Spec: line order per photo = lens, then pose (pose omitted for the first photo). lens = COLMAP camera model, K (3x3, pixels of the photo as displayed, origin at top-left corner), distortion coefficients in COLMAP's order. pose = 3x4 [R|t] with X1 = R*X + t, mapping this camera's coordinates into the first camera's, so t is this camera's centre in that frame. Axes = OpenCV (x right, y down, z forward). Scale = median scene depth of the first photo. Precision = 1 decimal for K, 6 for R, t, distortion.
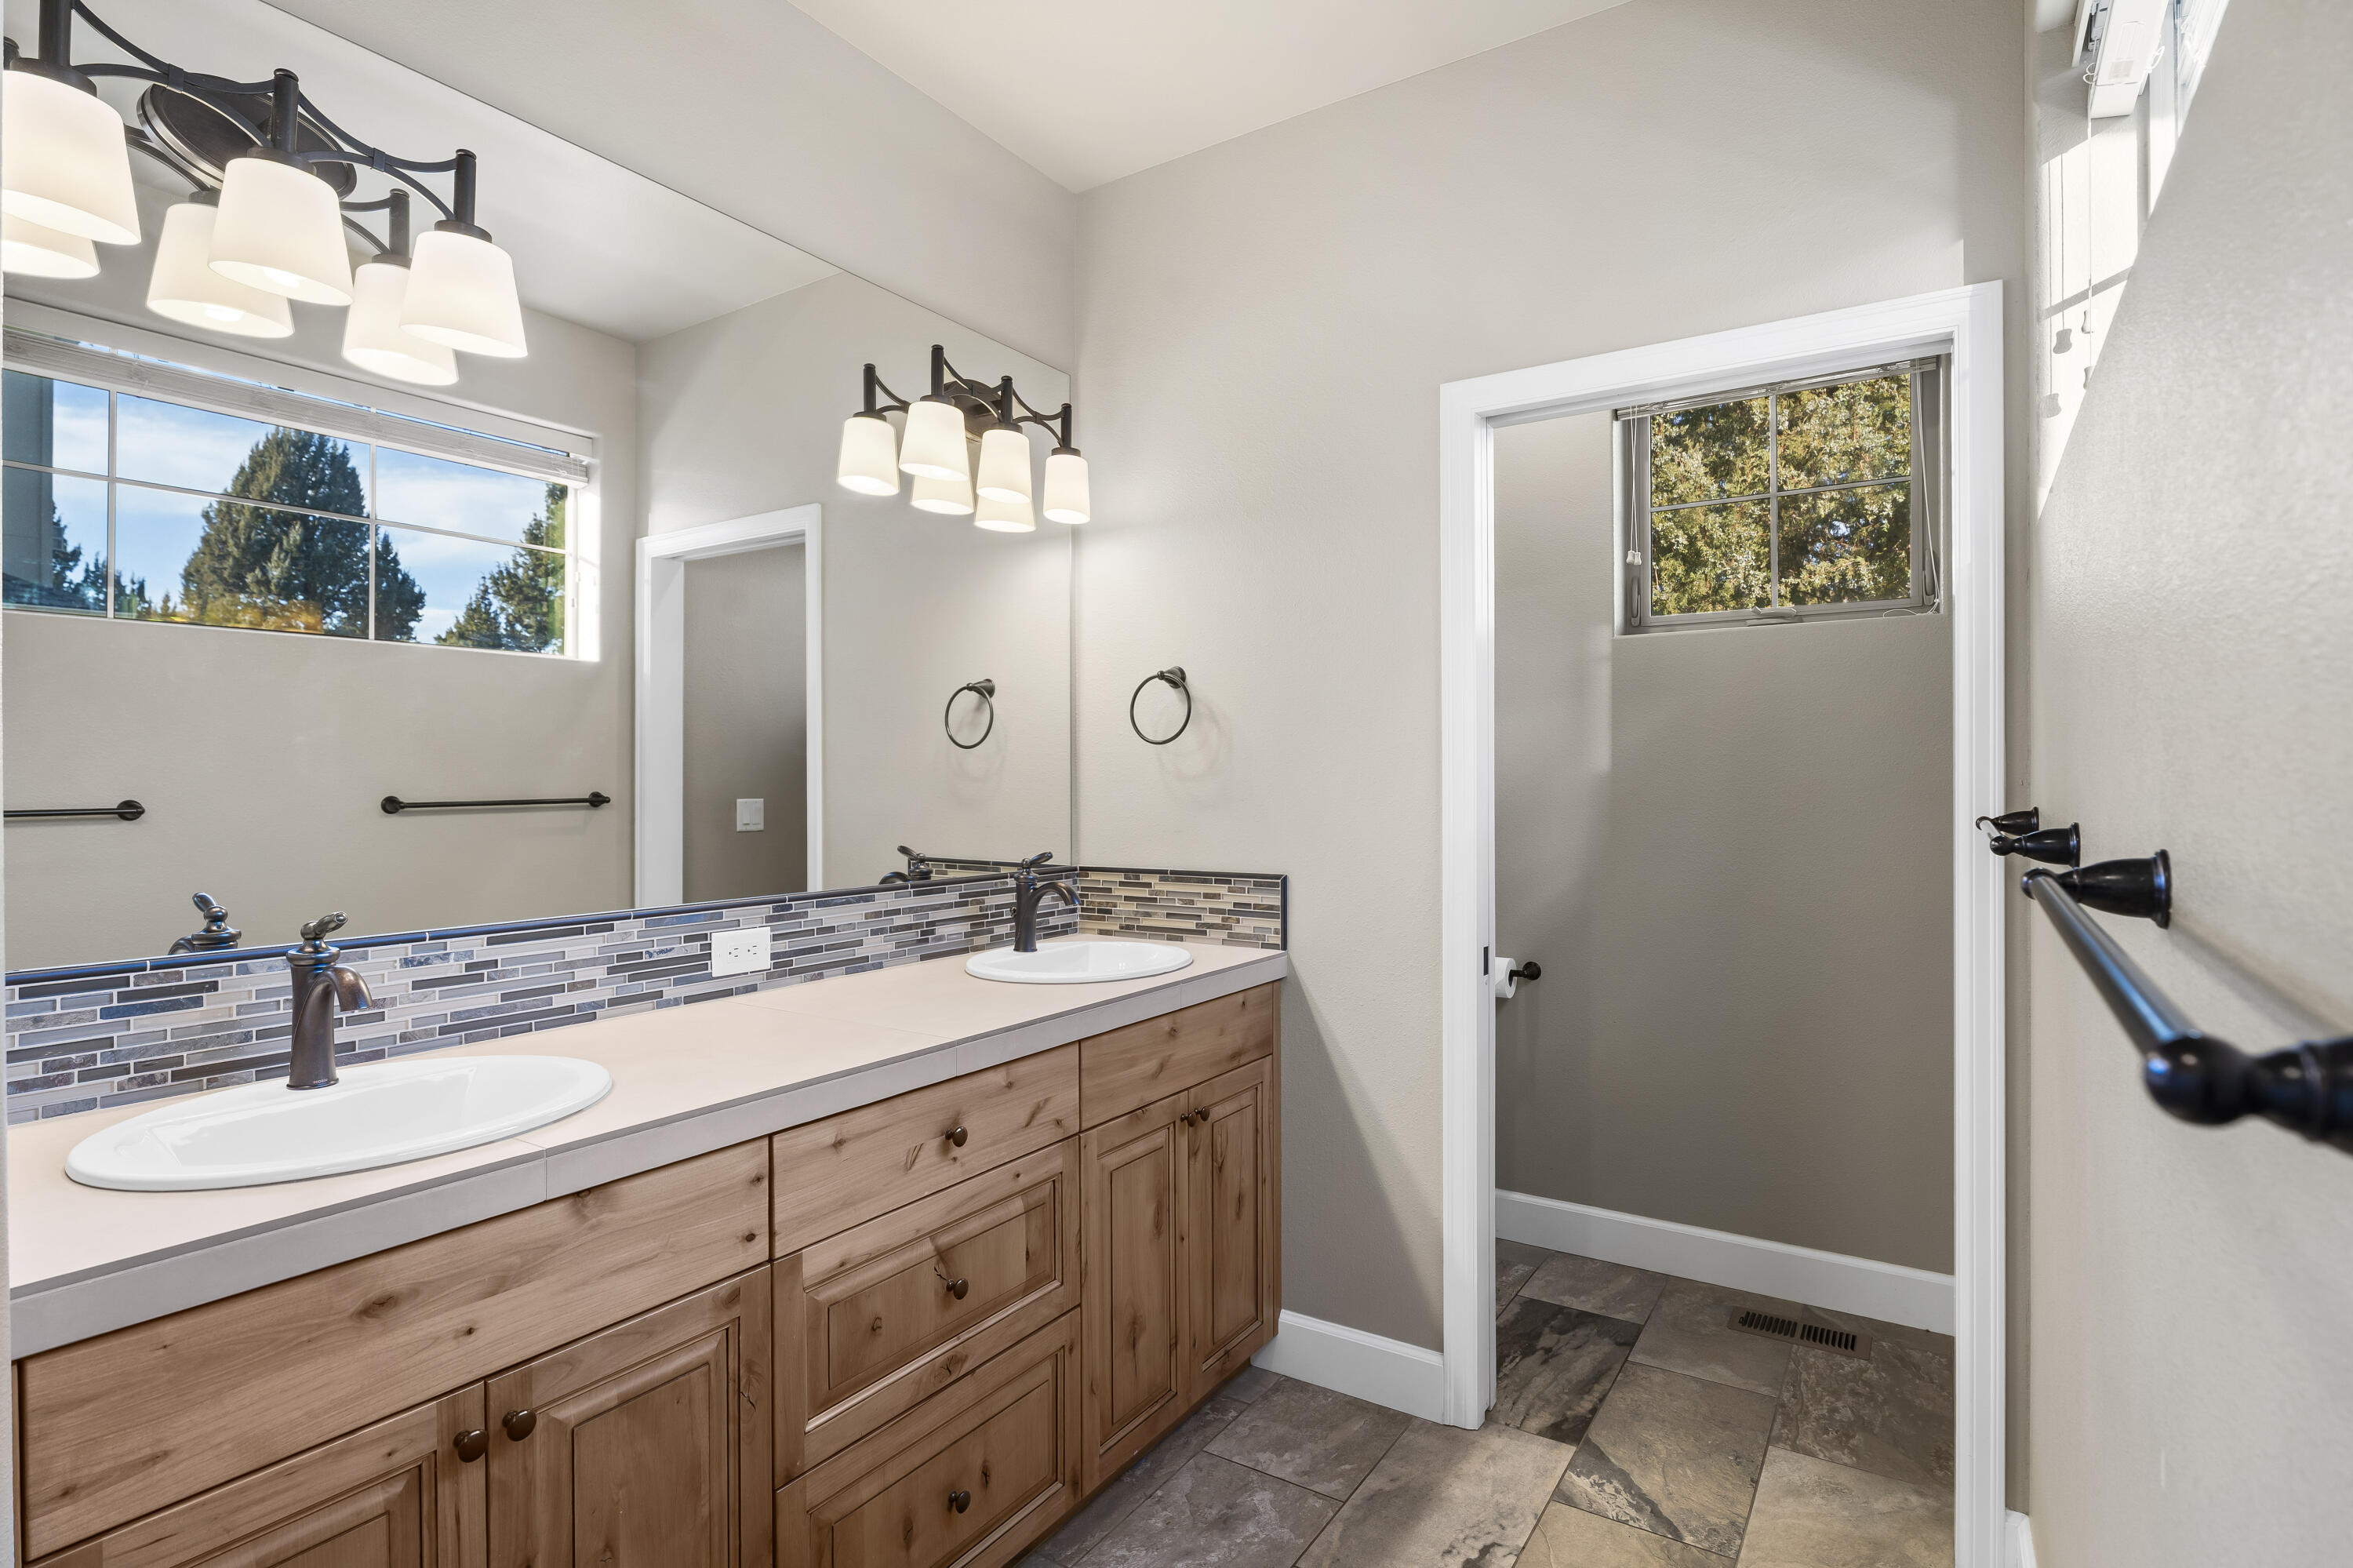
lens RADIAL K [[1223.8, 0, 1176.5], [0, 1223.8, 784.0], [0, 0, 1]] dist [-0.003000, 0.000343]
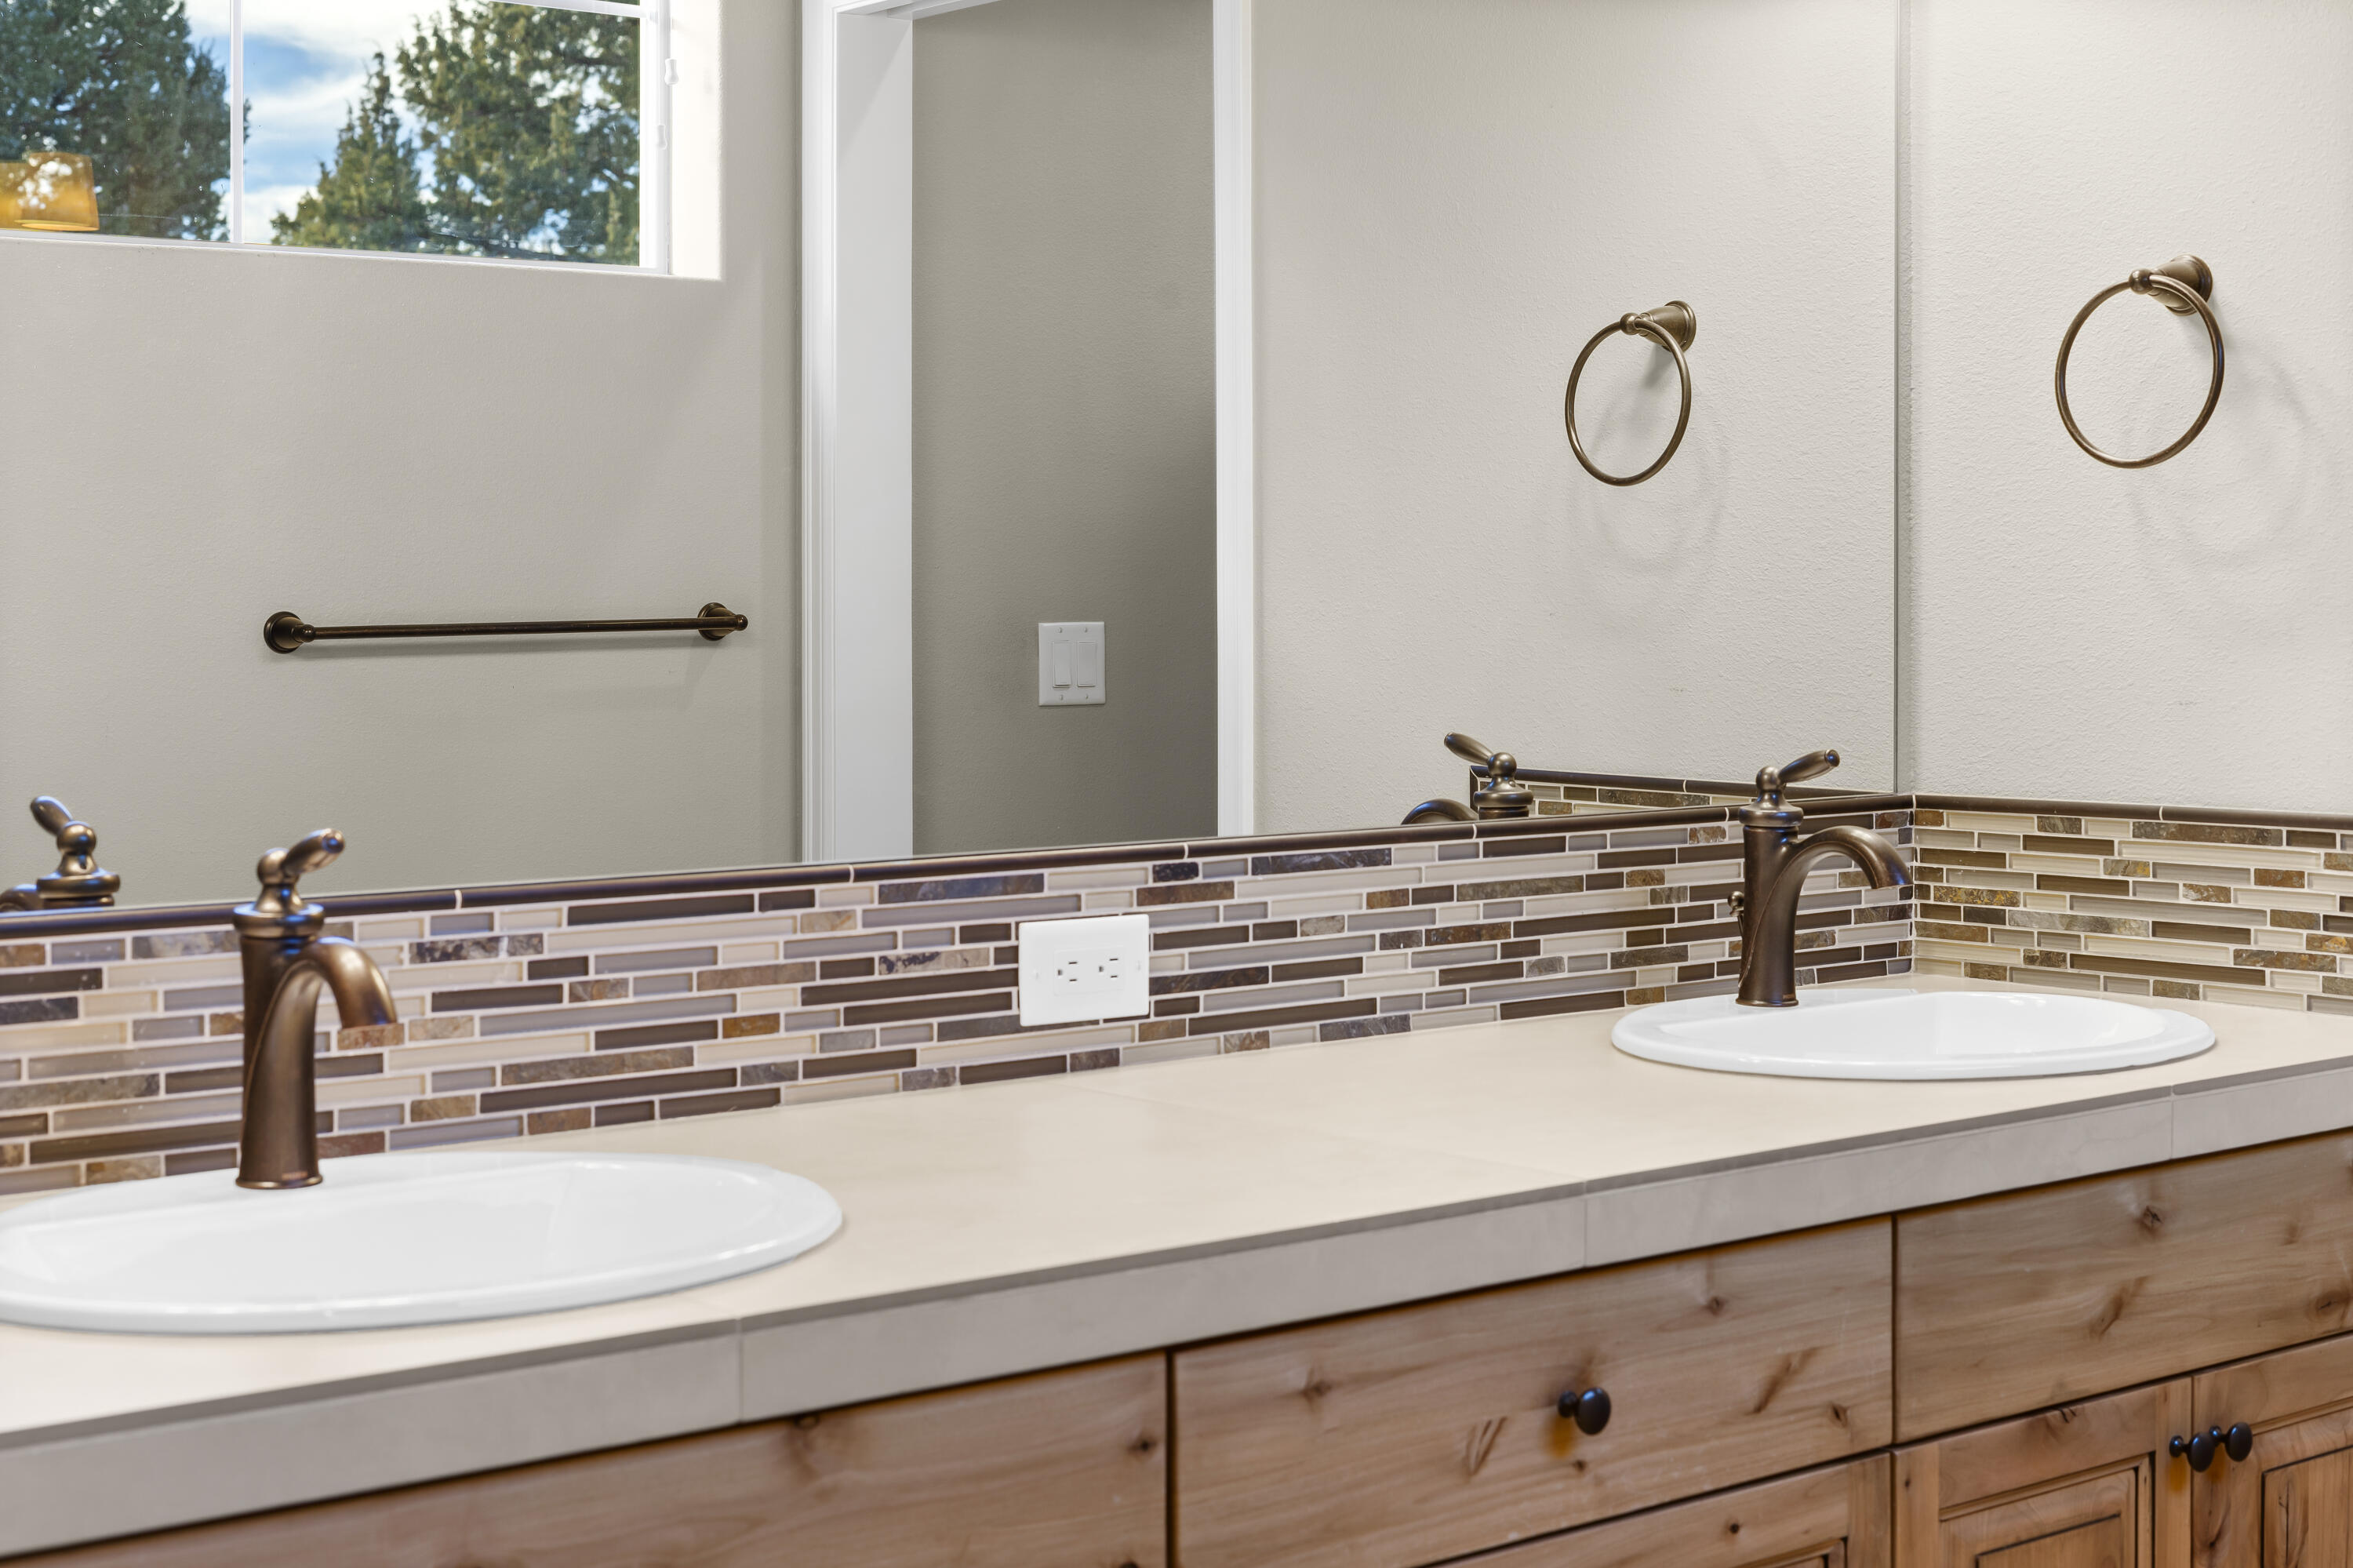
lens RADIAL K [[3496.3, 0, 1180.2], [0, 3496.3, 715.8], [0, 0, 1]] dist [0.015532, -0.116319]
pose [[0.955775, 0.008831, -0.293967, 0.029633], [0.001849, 0.999349, 0.036032, 0.005684], [0.294094, -0.034982, 0.955136, -0.138204]]
